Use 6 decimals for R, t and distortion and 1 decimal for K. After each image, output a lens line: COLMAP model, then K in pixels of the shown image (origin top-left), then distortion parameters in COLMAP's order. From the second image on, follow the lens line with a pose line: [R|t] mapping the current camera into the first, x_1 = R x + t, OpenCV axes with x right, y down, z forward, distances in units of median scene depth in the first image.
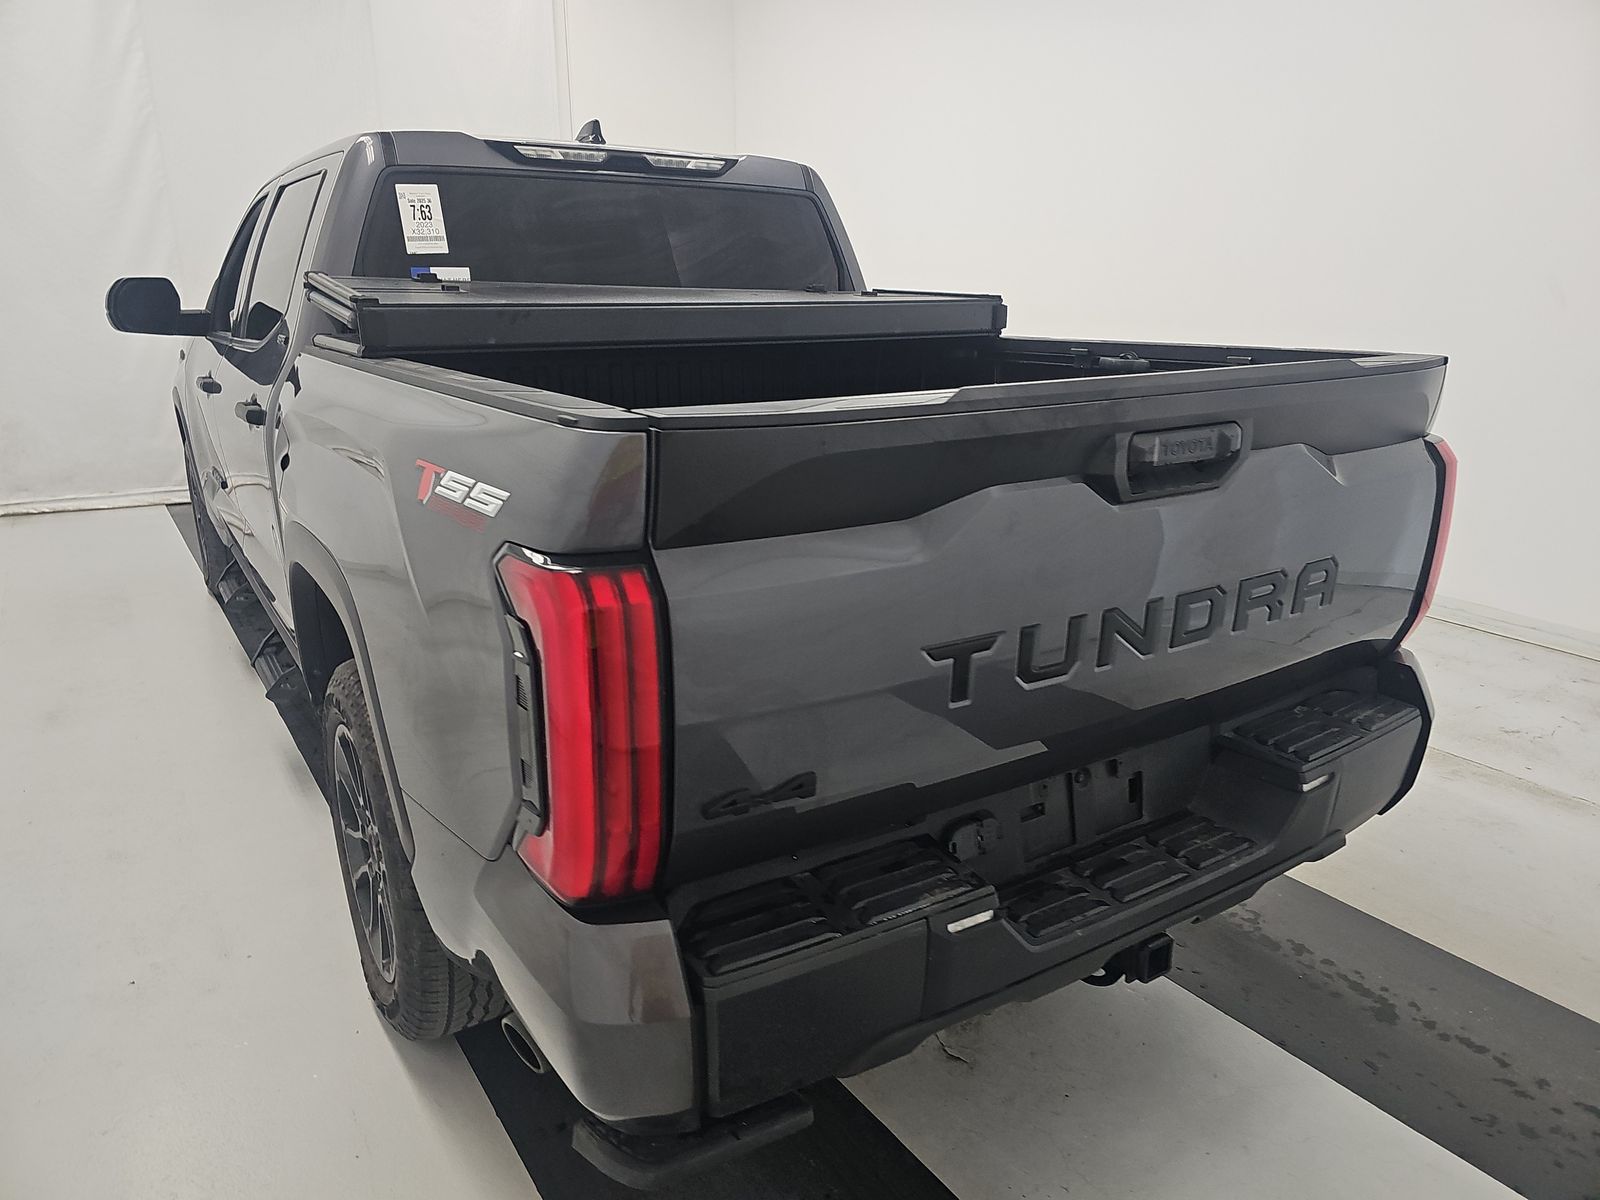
lens RADIAL K [[1088.5, 0, 795.4], [0, 1088.5, 607.5], [0, 0, 1]] dist [0.056267, -0.048259]
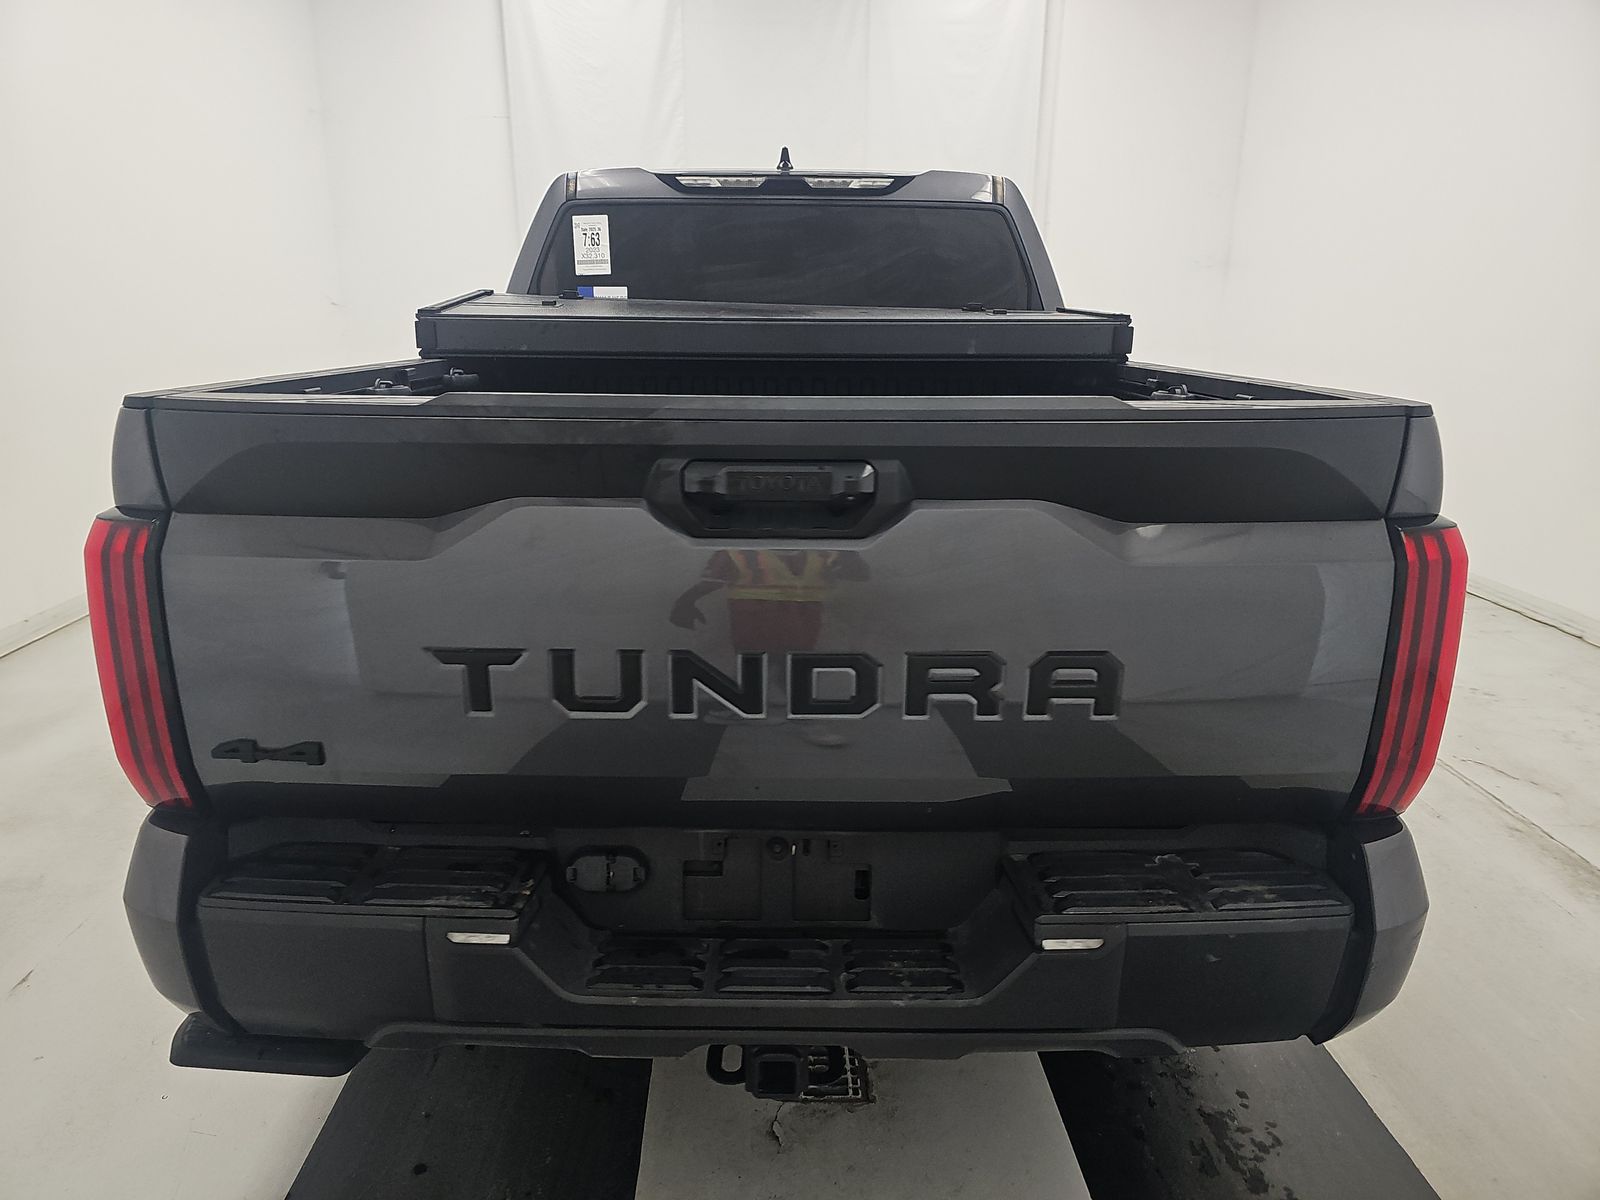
lens RADIAL K [[1088.5, 0, 770.5], [0, 1088.5, 592.5], [0, 0, 1]] dist [0.056267, -0.048259]
pose [[0.831317, 0.146208, -0.536224, 0.482000], [-0.164861, 0.986227, 0.013320, -0.041275], [0.530786, 0.077329, 0.843971, 0.161475]]
